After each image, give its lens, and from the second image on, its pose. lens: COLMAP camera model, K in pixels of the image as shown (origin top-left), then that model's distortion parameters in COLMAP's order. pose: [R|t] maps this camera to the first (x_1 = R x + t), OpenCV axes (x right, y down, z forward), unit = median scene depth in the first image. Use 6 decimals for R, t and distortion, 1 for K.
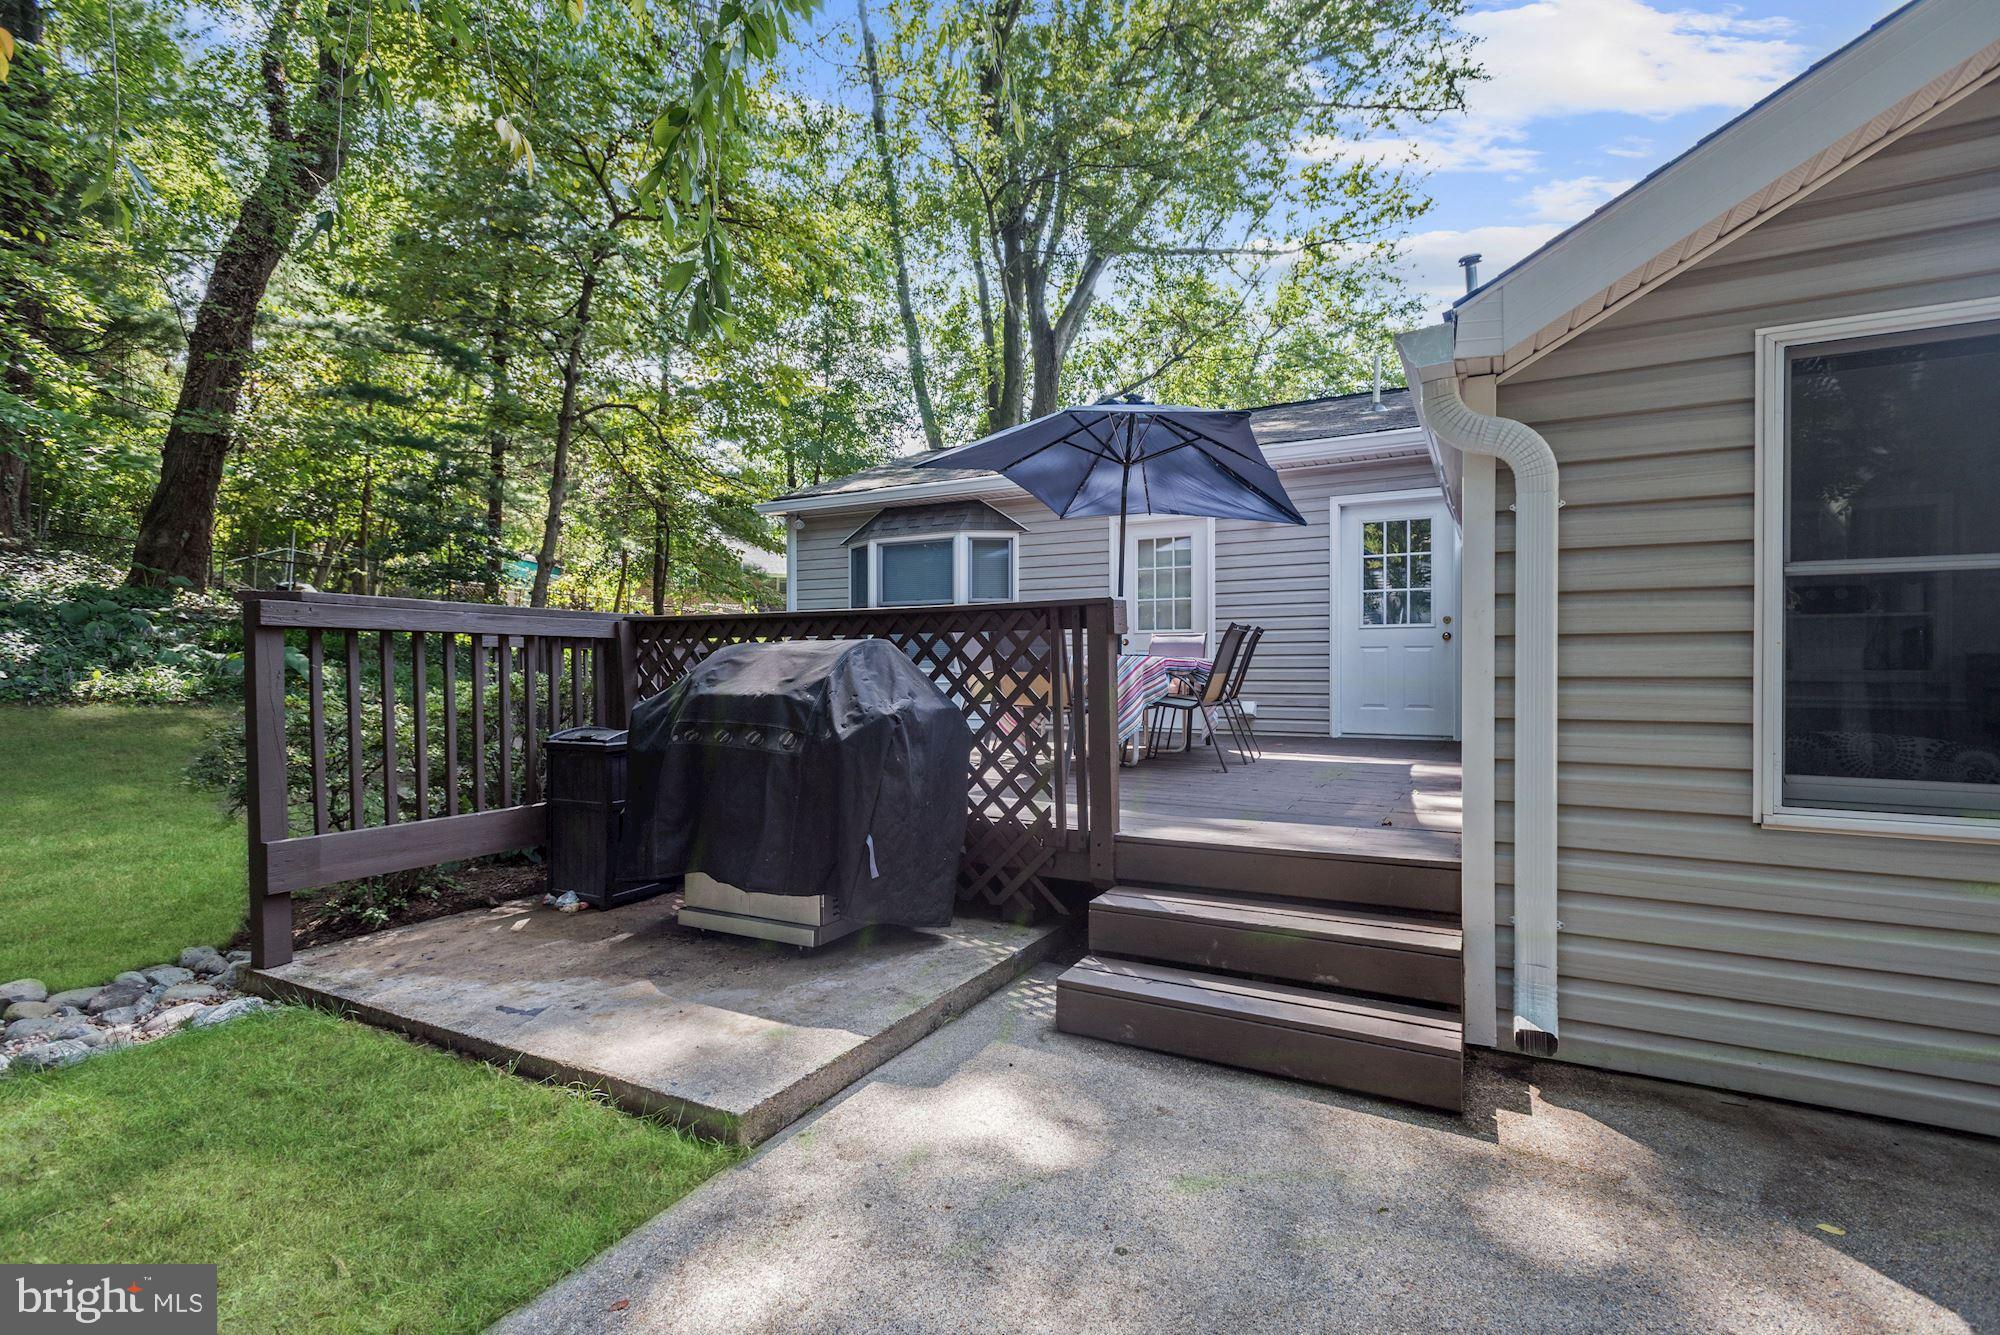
lens RADIAL K [[926.5, 0, 1000.0], [0, 926.5, 667.5], [0, 0, 1]] dist [0.012527, 0.000308]
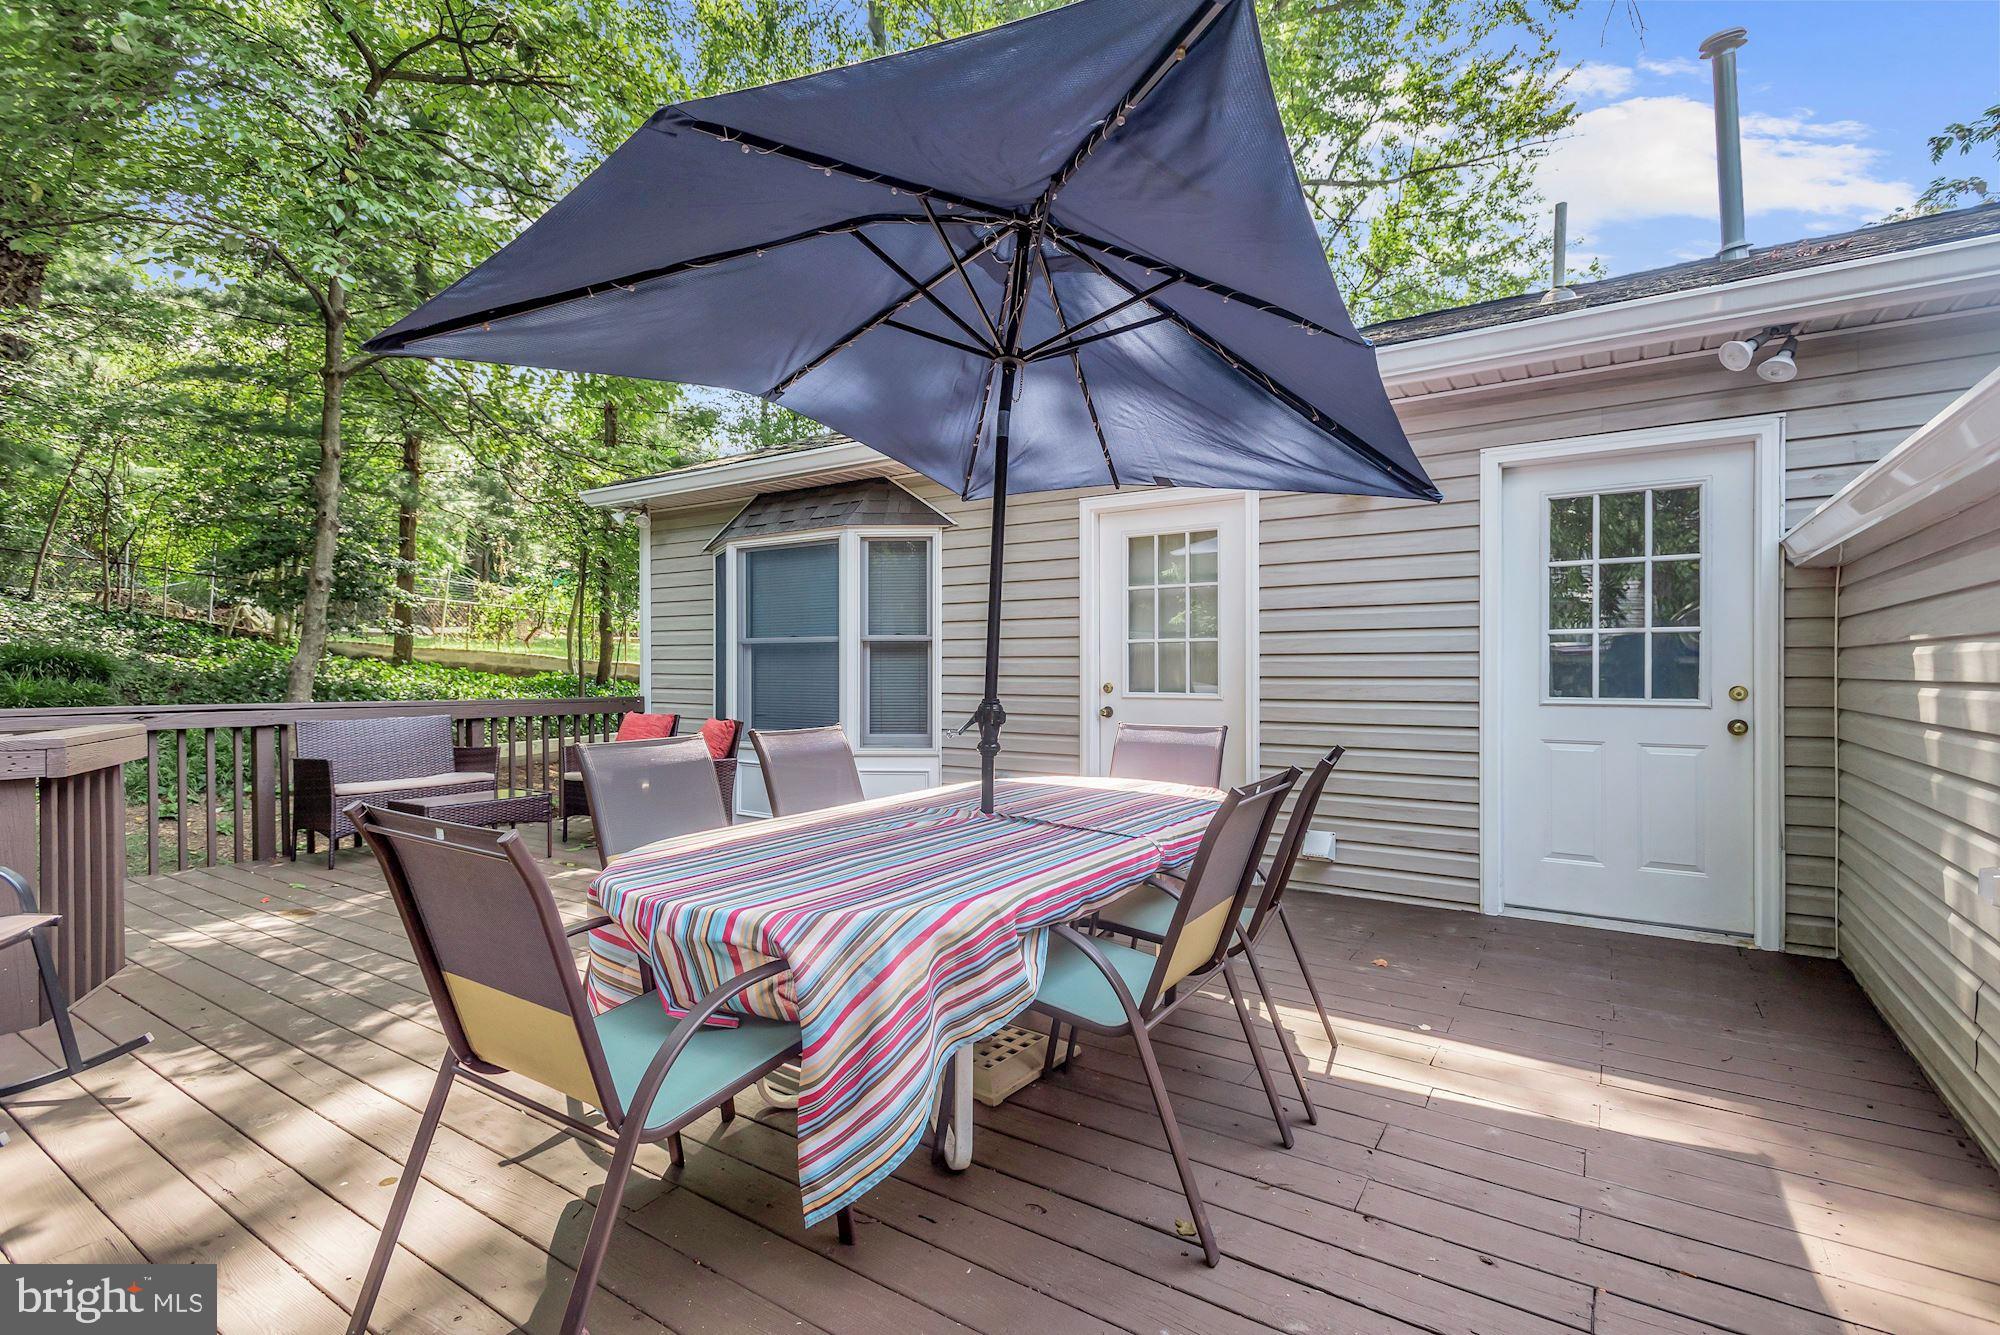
lens RADIAL K [[926.5, 0, 1000.0], [0, 926.5, 667.5], [0, 0, 1]] dist [0.012527, 0.000308]
pose [[0.995887, -0.001984, -0.090583, 0.129190], [0.002283, 0.999992, 0.003197, -0.061385], [0.090576, -0.003391, 0.995884, 0.438133]]
